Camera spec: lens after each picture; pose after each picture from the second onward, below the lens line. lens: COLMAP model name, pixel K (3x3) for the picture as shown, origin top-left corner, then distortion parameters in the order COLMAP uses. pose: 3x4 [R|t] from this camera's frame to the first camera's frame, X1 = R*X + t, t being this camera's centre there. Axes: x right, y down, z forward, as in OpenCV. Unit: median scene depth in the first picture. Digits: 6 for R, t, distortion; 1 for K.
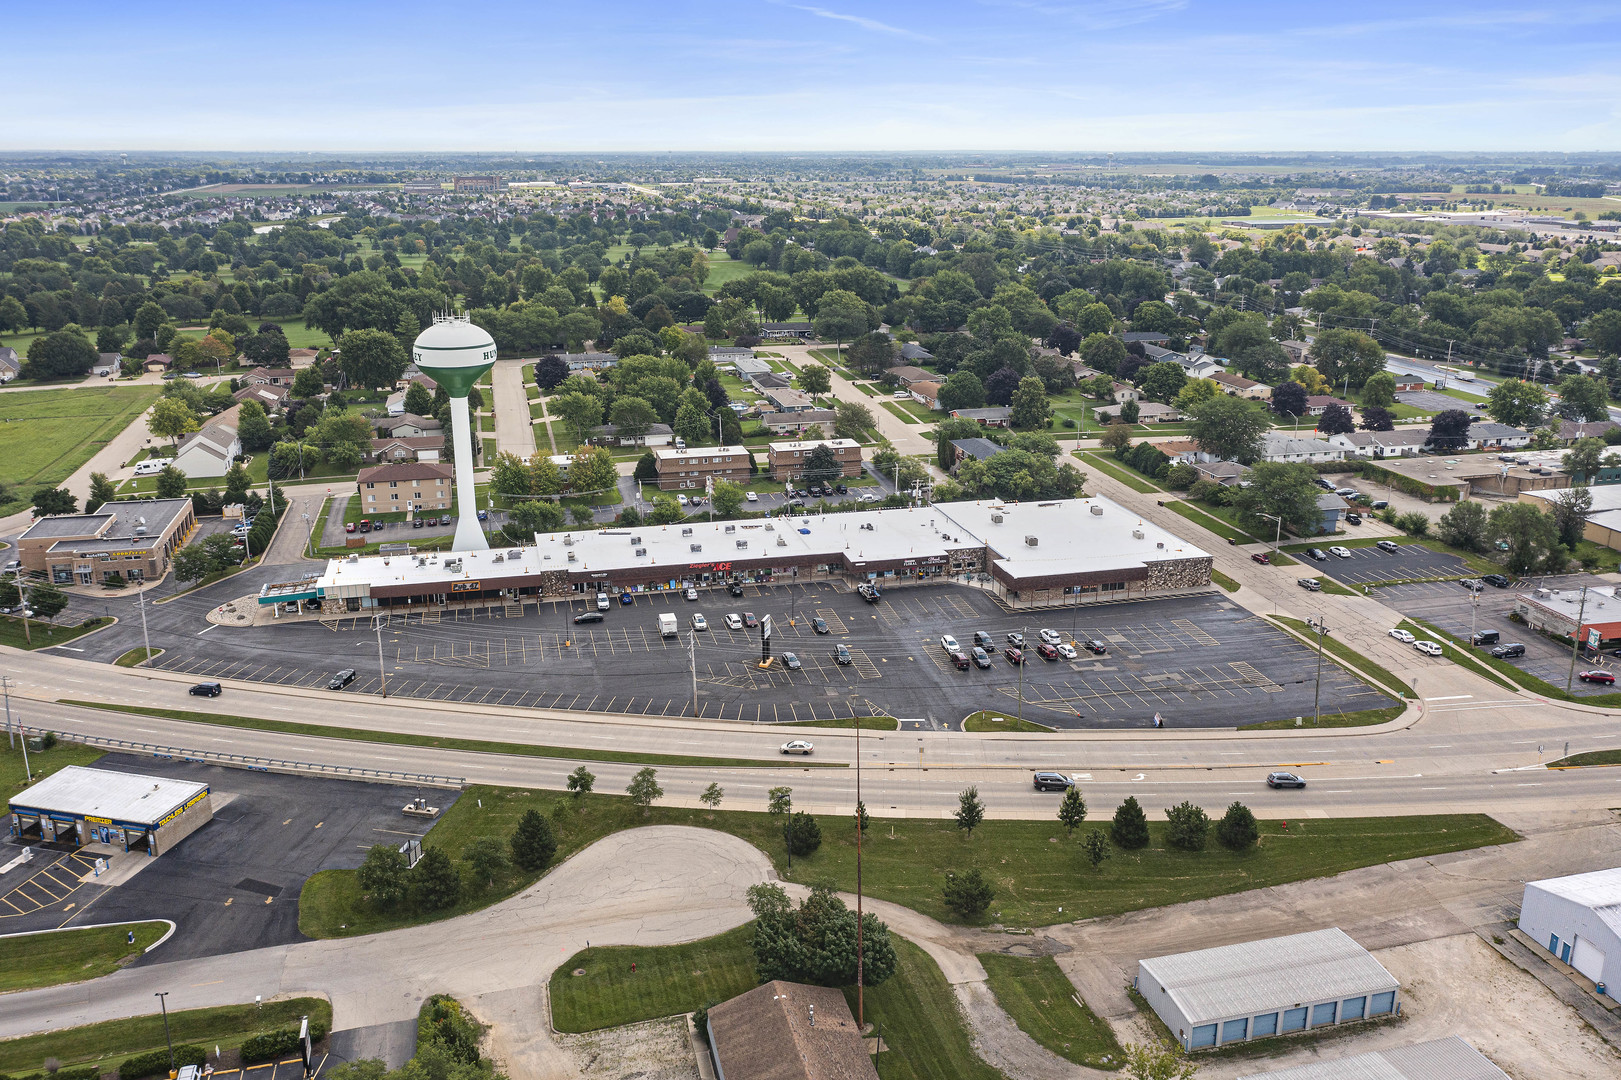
lens RADIAL K [[1272.7, 0, 803.3], [0, 1272.7, 490.9], [0, 0, 1]] dist [-0.004529, -0.005232]
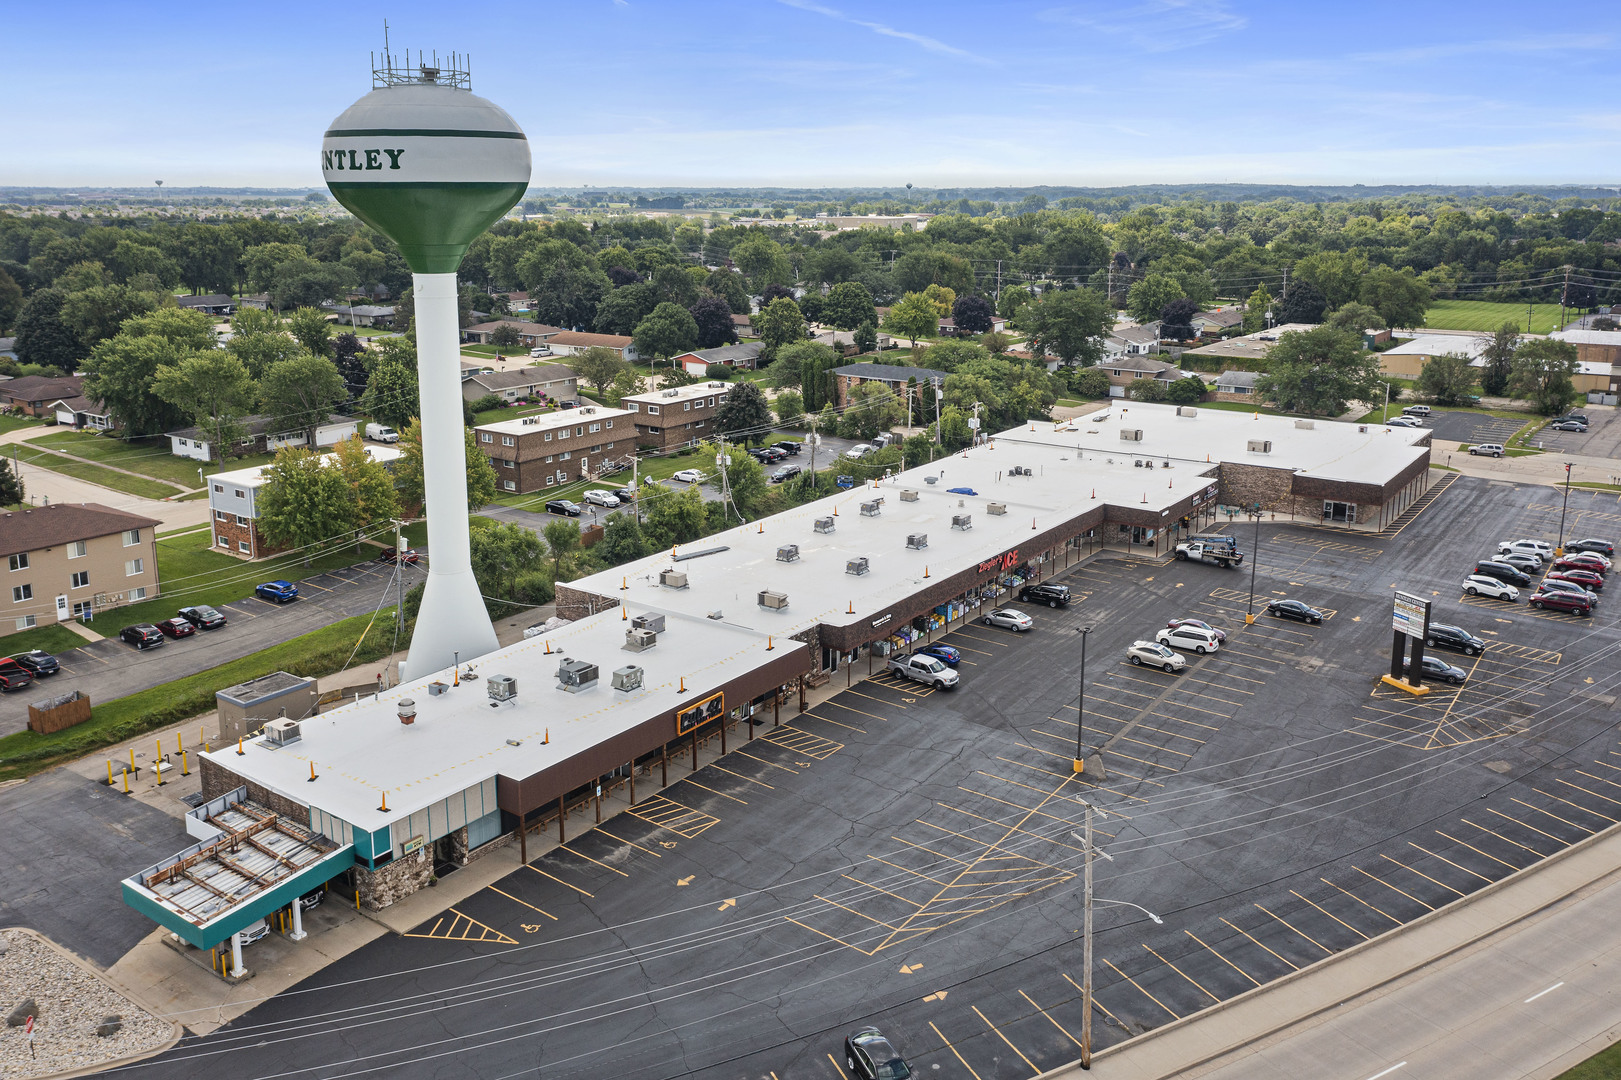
lens RADIAL K [[1272.7, 0, 803.3], [0, 1272.7, 490.9], [0, 0, 1]] dist [-0.004529, -0.005232]
pose [[0.771022, -0.144412, 0.620218, -0.452491], [0.166565, 0.985775, 0.022464, 0.006309], [-0.614639, 0.085987, 0.784108, 0.657456]]
